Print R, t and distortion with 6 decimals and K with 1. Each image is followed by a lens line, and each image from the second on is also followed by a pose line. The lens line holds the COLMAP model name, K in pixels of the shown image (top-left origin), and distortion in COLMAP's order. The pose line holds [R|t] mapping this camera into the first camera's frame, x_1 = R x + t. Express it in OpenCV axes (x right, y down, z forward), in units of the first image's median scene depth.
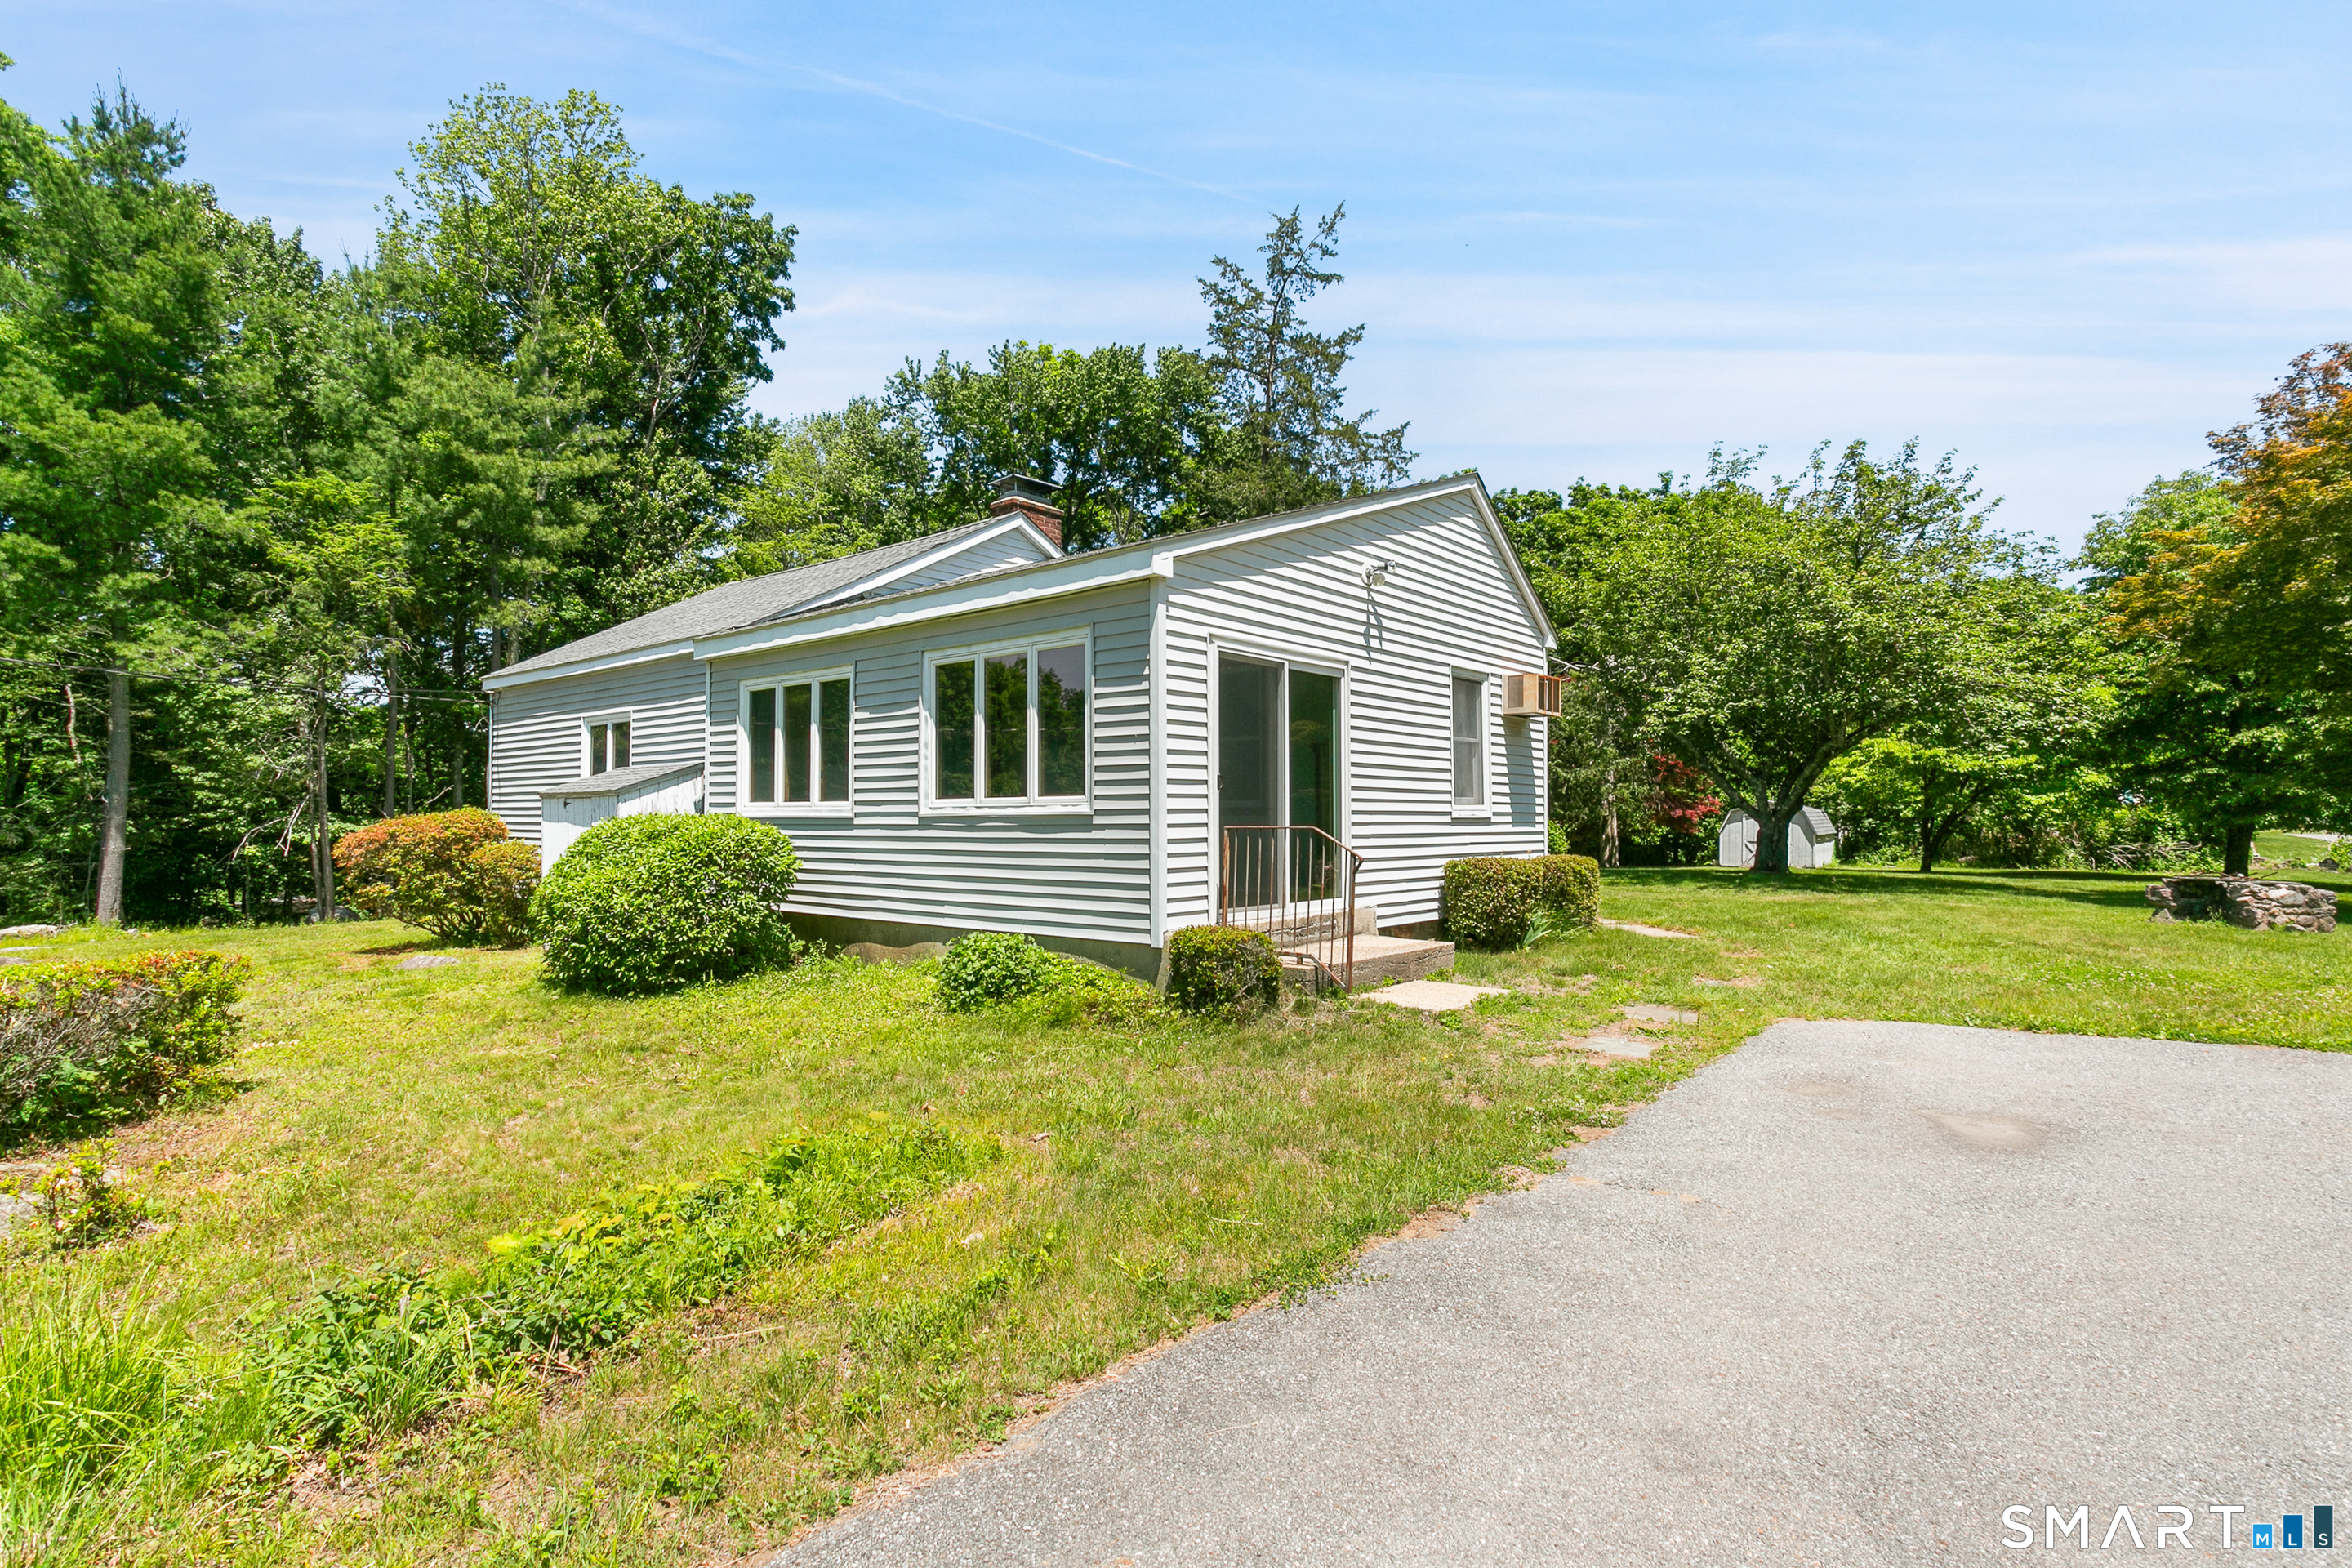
lens RADIAL K [[1174.7, 0, 1184.5], [0, 1174.7, 797.8], [0, 0, 1]] dist [-0.005222, 0.004431]
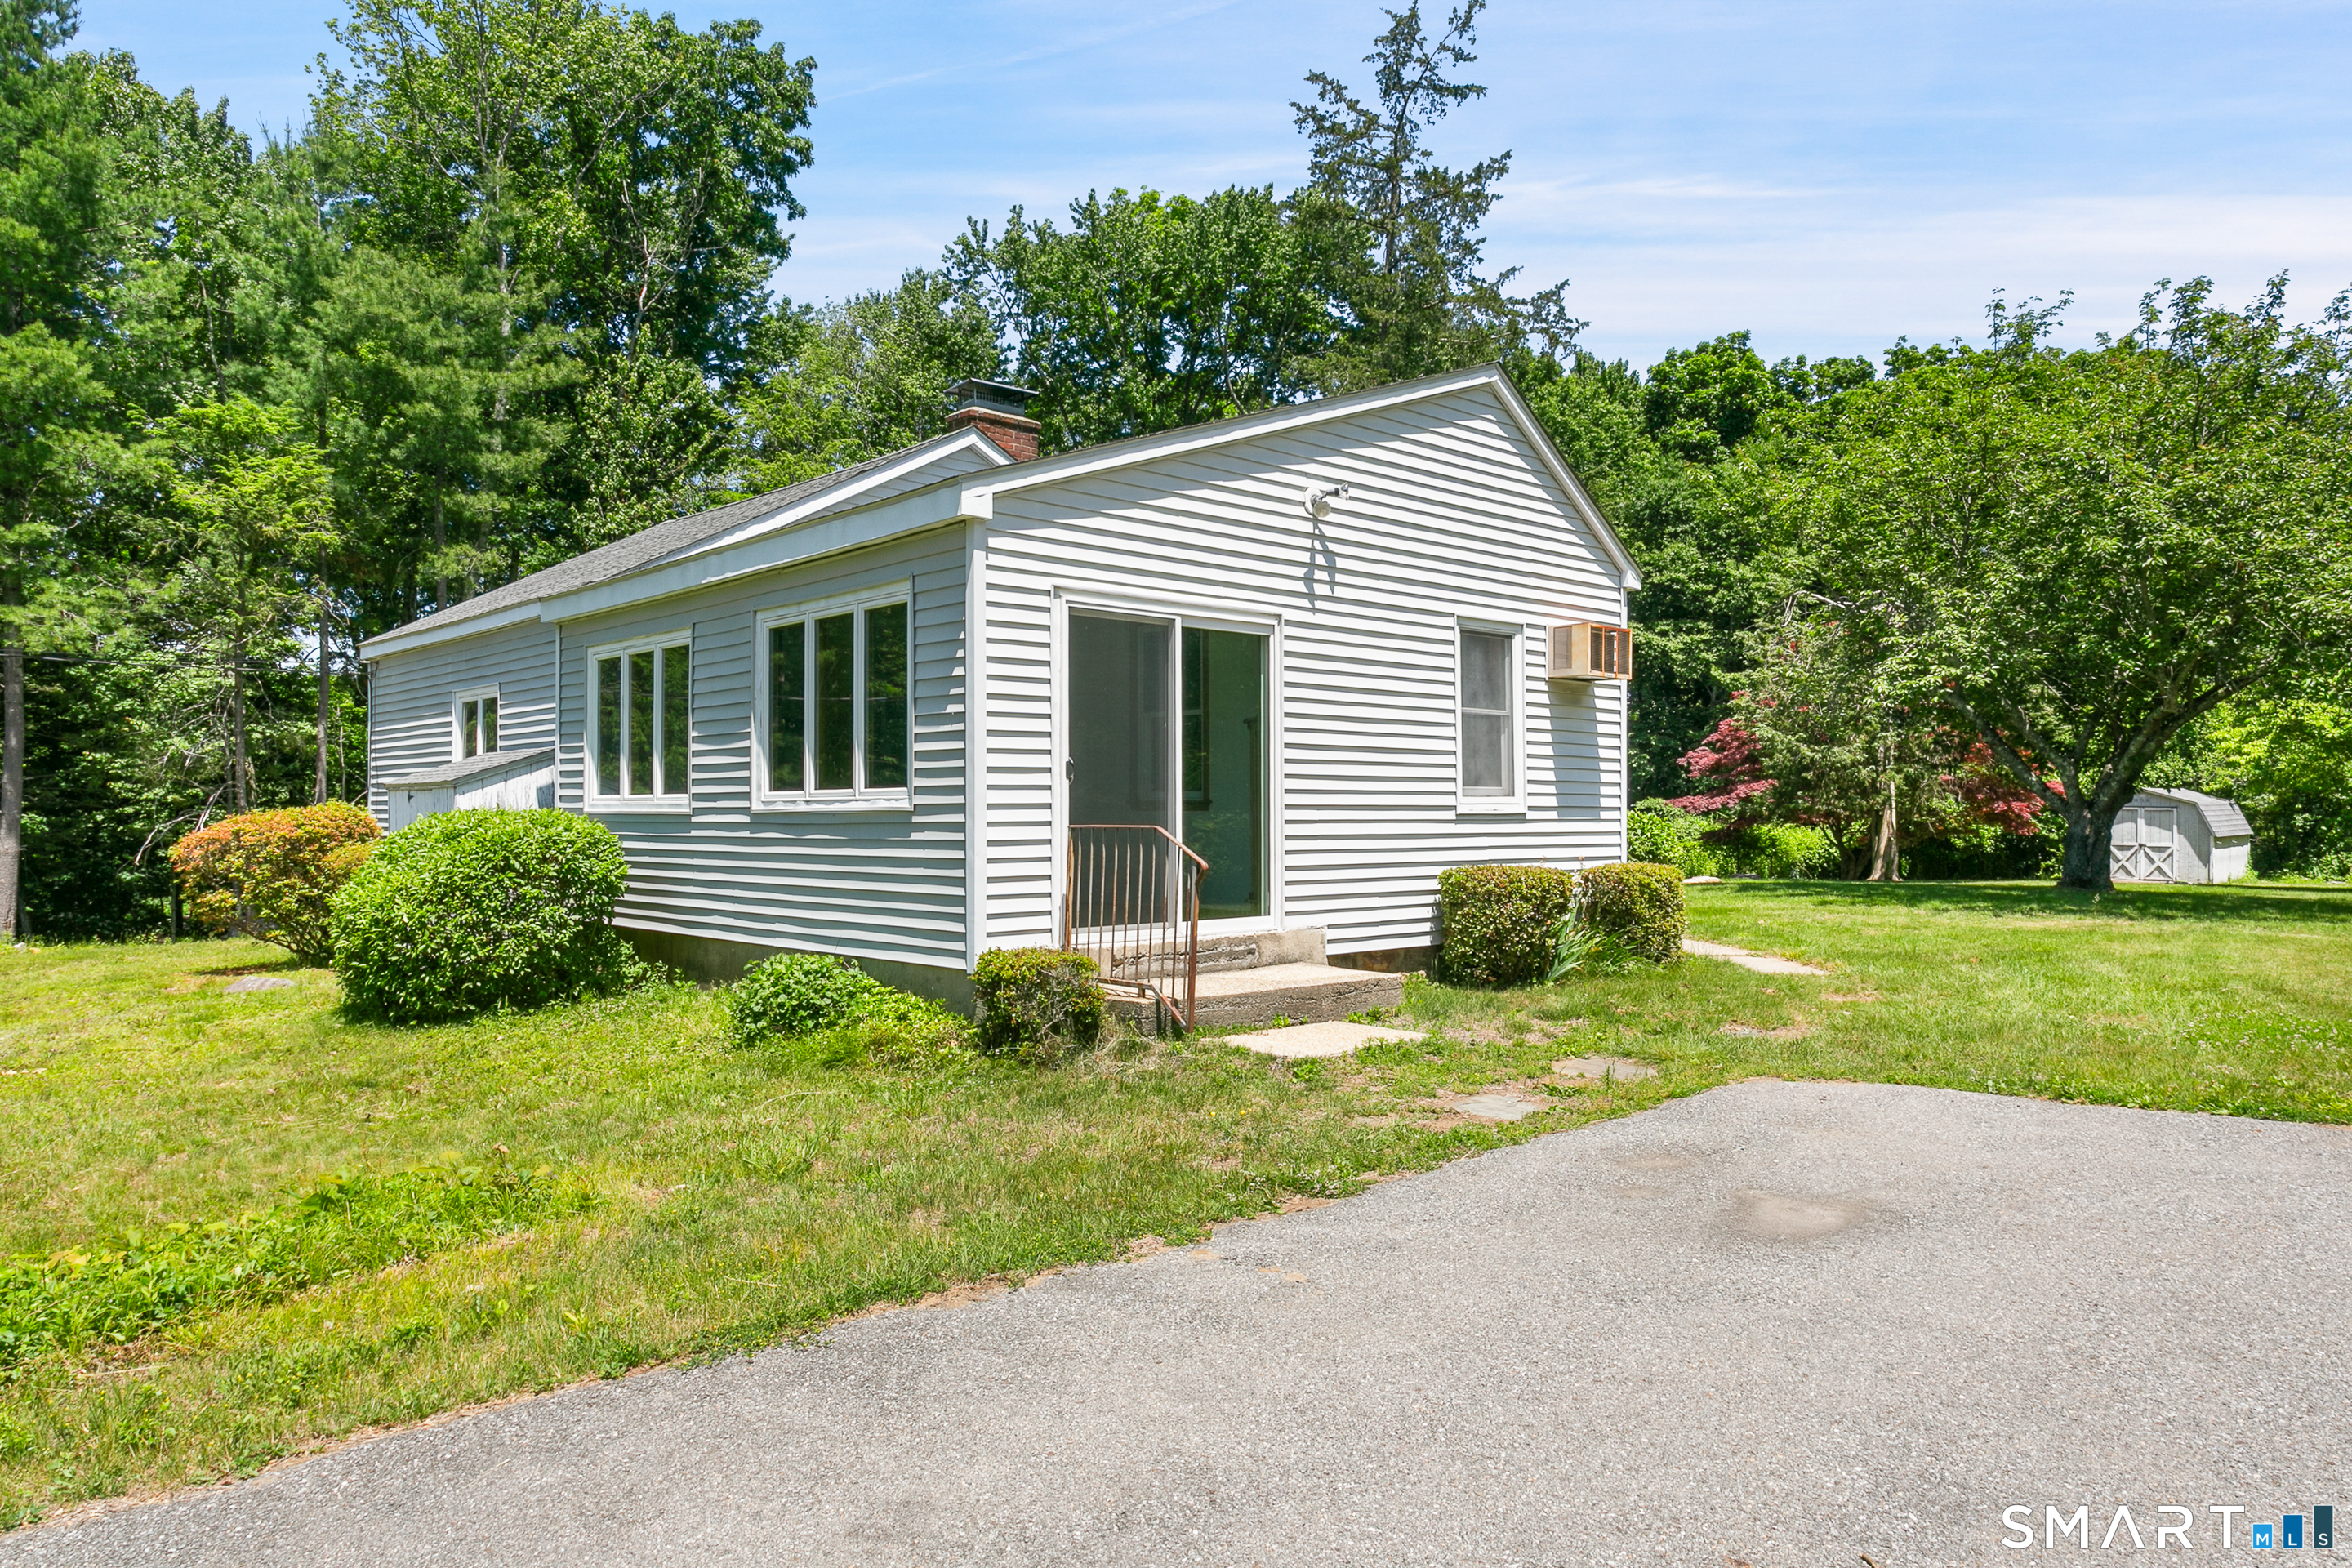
lens RADIAL K [[1563.4, 0, 1191.1], [0, 1563.4, 797.1], [0, 0, 1]] dist [0.010033, -0.004852]
pose [[0.991800, -0.001134, -0.127797, 0.086283], [0.002113, 0.999969, 0.007525, -0.000946], [0.127785, -0.007734, 0.991772, -0.017506]]
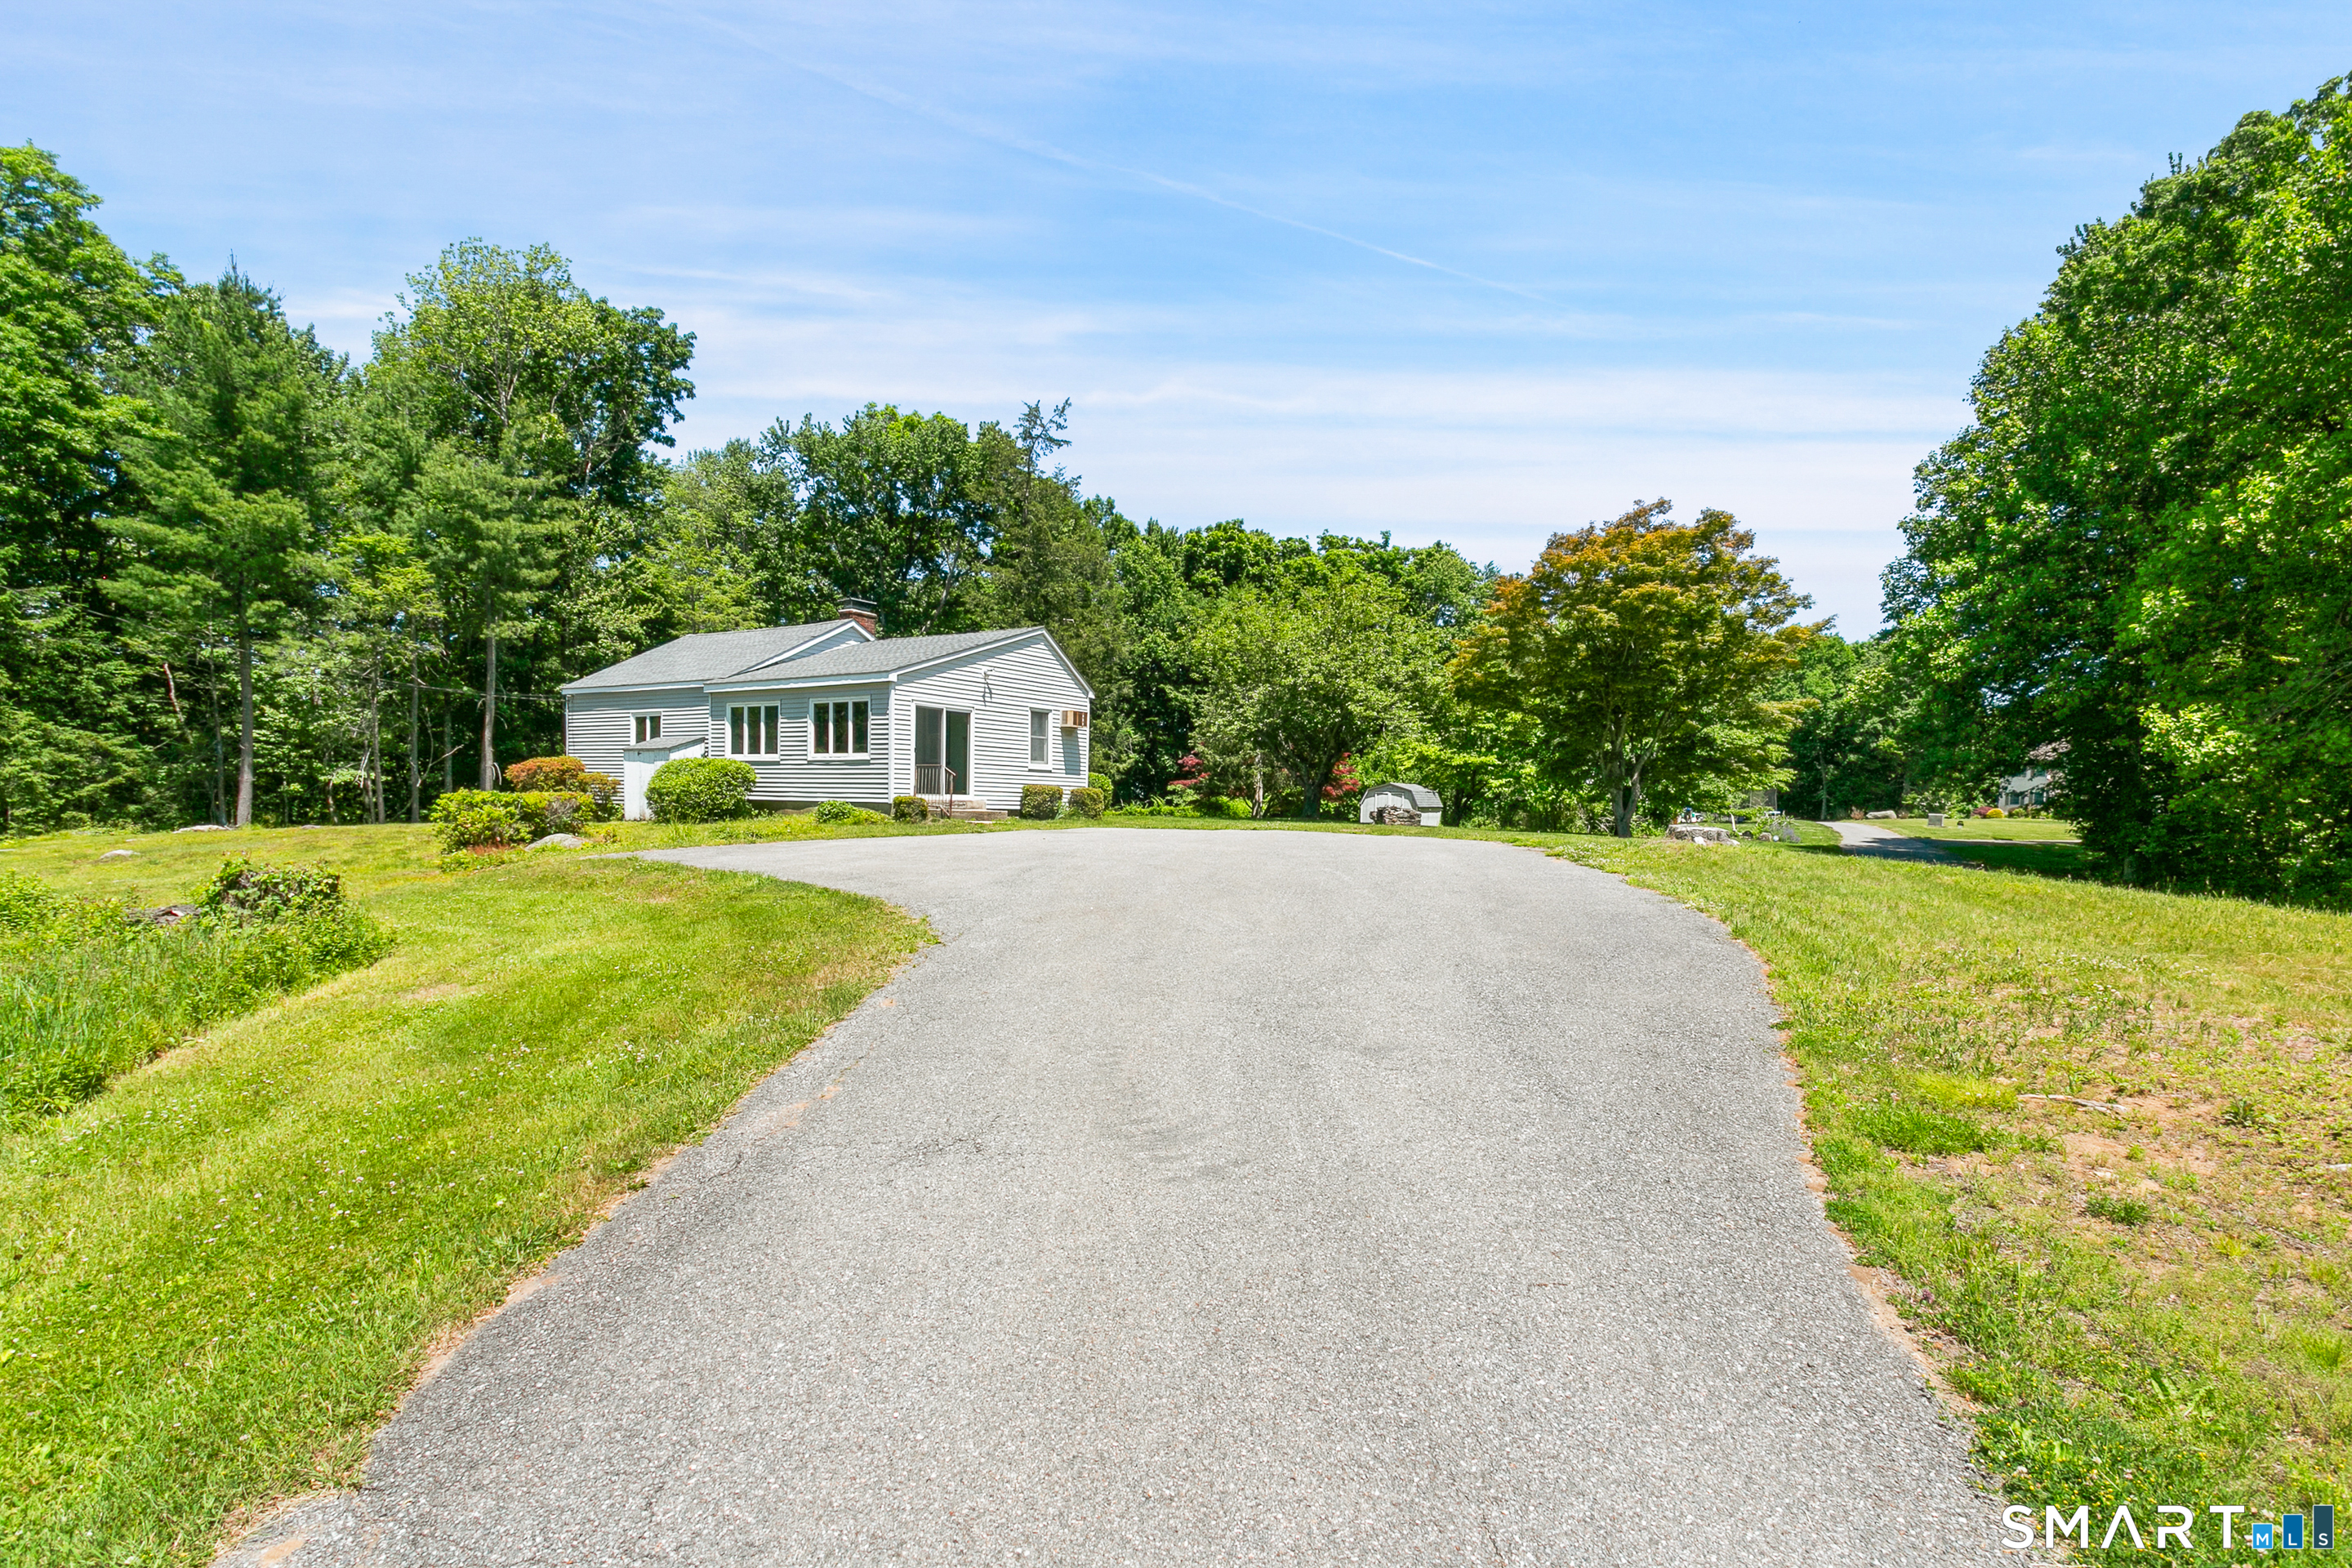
lens RADIAL K [[1141.5, 0, 1198.9], [0, 1141.5, 857.3], [0, 0, 1]] dist [0.000904, 0.003591]
pose [[0.990879, 0.016947, 0.133683, 0.123001], [-0.025609, 0.997663, 0.063347, 0.019262], [-0.132297, -0.066193, 0.988997, -0.668646]]
